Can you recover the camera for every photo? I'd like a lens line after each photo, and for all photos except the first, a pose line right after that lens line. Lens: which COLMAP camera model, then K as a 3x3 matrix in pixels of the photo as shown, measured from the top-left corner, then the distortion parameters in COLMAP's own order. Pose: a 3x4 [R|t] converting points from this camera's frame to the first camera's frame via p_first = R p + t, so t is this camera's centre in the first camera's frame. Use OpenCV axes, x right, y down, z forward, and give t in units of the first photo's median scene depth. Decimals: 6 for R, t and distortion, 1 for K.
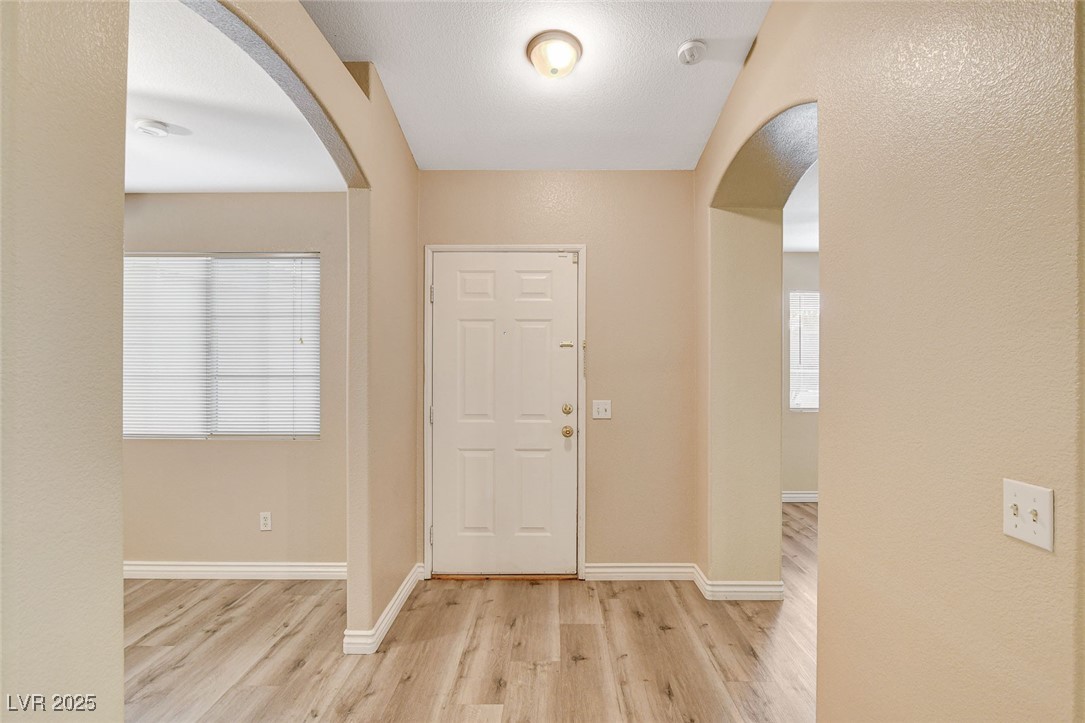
lens RADIAL K [[567.2, 0, 547.0], [0, 567.2, 360.3], [0, 0, 1]] dist [-0.031503, -0.000459]
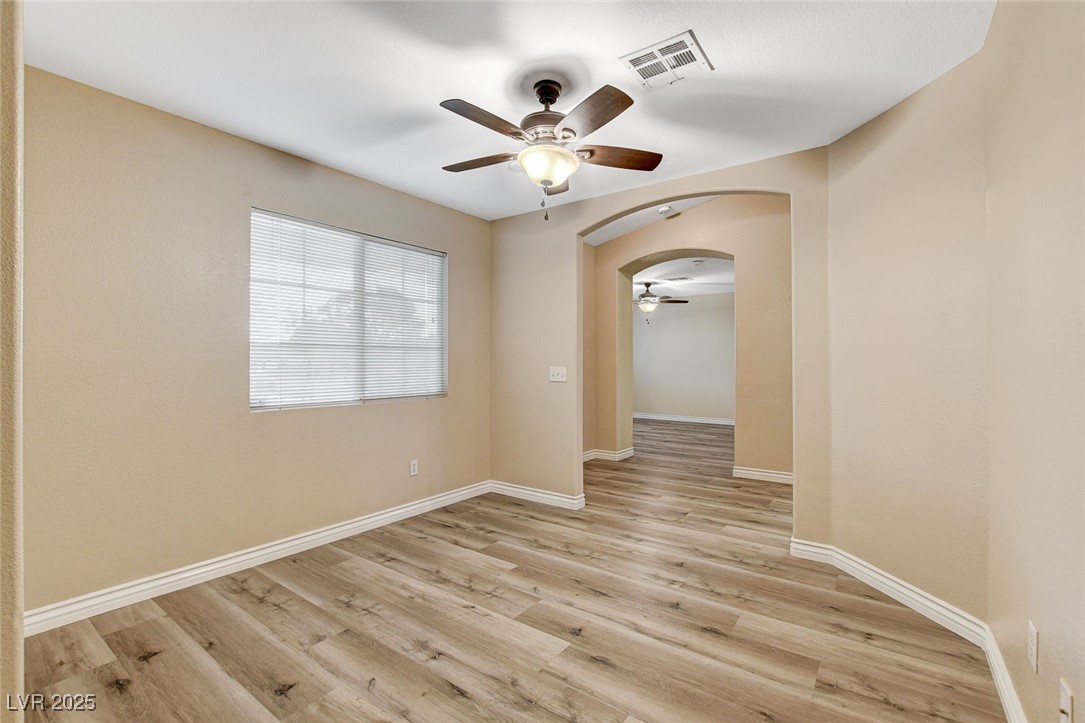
lens RADIAL K [[477.5, 0, 535.1], [0, 477.5, 360.7], [0, 0, 1]] dist [-0.026671, 0.004390]
pose [[0.605721, 0.008188, 0.795635, -1.184467], [0.002423, 0.999923, -0.012136, 0.071494], [-0.795673, 0.009279, 0.605655, 0.174436]]
